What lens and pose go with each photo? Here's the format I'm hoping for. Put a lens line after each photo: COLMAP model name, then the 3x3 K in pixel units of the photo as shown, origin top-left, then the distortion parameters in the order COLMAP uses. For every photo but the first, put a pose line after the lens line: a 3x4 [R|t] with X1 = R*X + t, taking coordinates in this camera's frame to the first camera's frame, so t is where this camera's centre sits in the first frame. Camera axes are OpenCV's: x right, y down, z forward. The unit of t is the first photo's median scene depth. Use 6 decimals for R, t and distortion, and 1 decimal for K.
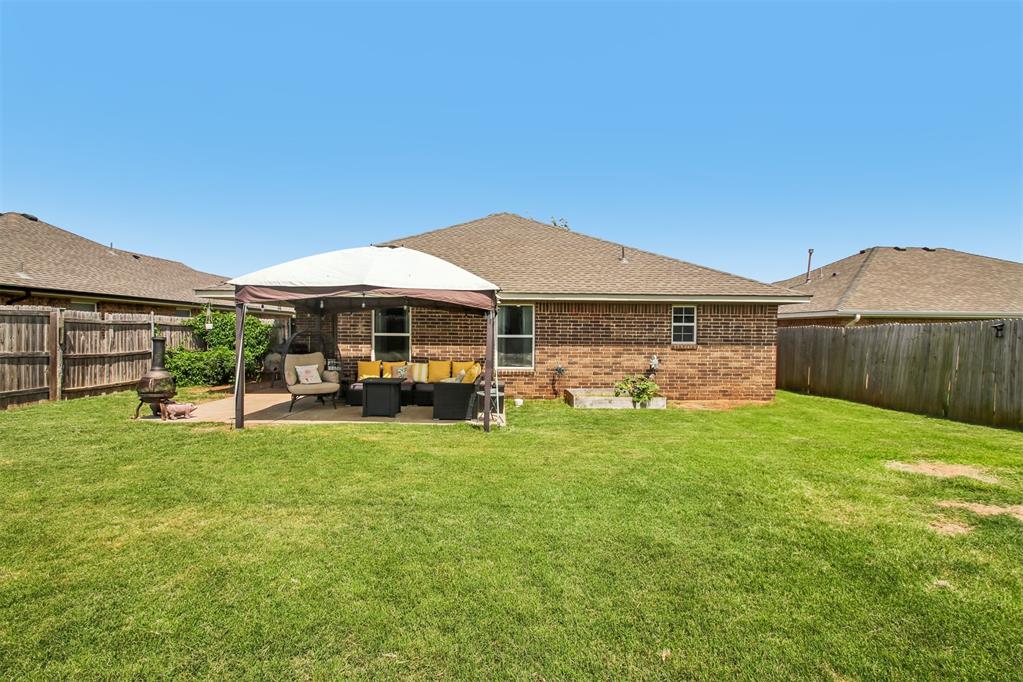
lens RADIAL K [[494.9, 0, 511.5], [0, 494.9, 341.0], [0, 0, 1]] dist [0.002129, 0.000026]
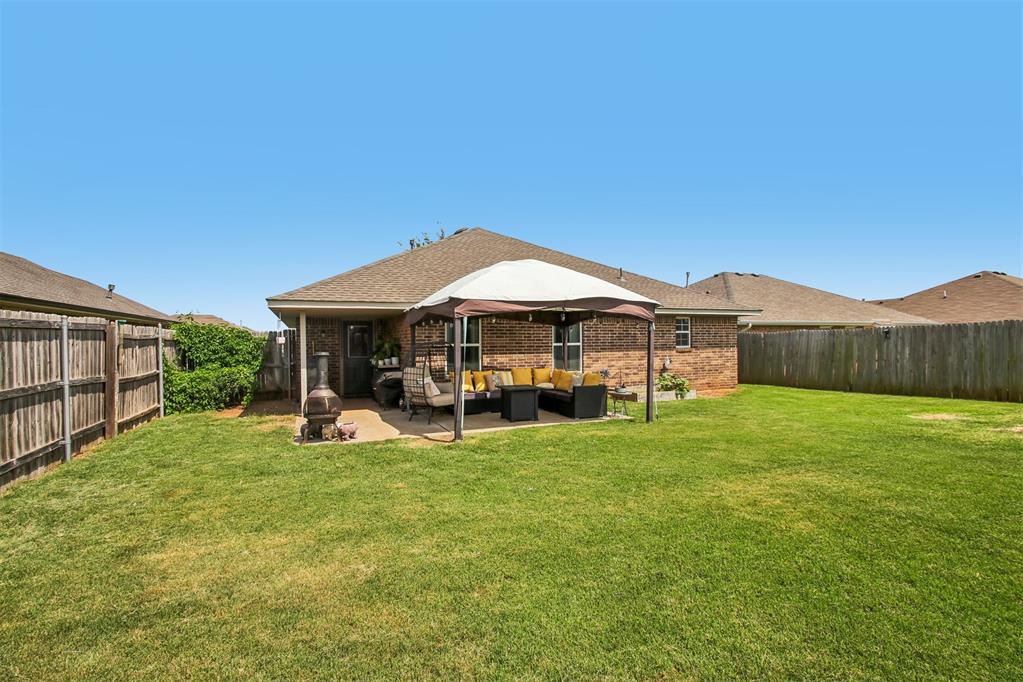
lens RADIAL K [[494.9, 0, 511.5], [0, 494.9, 341.0], [0, 0, 1]] dist [0.002129, 0.000026]
pose [[0.917883, -0.018404, 0.396424, -0.556364], [0.024899, 0.999627, -0.011242, -0.007545], [-0.396070, 0.020190, 0.917999, 0.016119]]
